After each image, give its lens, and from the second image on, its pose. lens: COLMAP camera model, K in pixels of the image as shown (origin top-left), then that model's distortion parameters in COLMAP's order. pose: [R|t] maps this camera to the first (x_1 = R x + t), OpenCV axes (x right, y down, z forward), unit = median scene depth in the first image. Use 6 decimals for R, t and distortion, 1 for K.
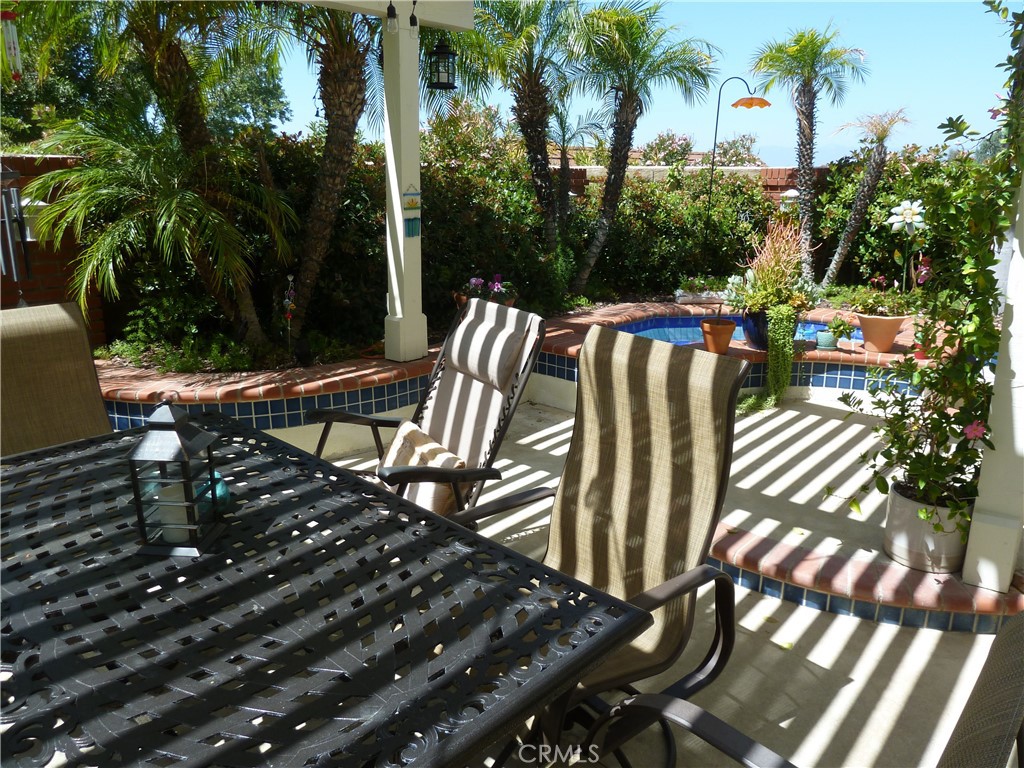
lens RADIAL K [[759.6, 0, 510.9], [0, 759.6, 389.1], [0, 0, 1]] dist [-0.039463, 0.017988]
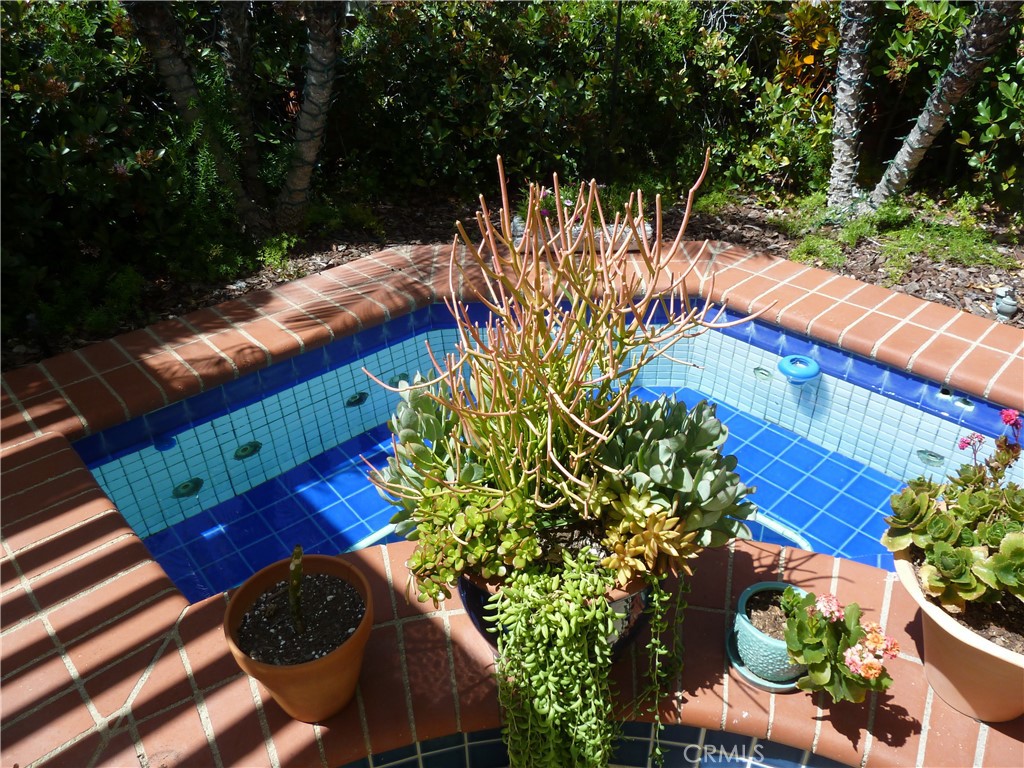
lens RADIAL K [[759.6, 0, 511.4], [0, 759.6, 381.3], [0, 0, 1]] dist [-0.039463, 0.017988]
pose [[0.996594, 0.031315, -0.076292, 0.241791], [-0.009374, 0.962120, 0.272464, -0.151161], [0.081934, -0.270821, 0.959137, 0.539616]]
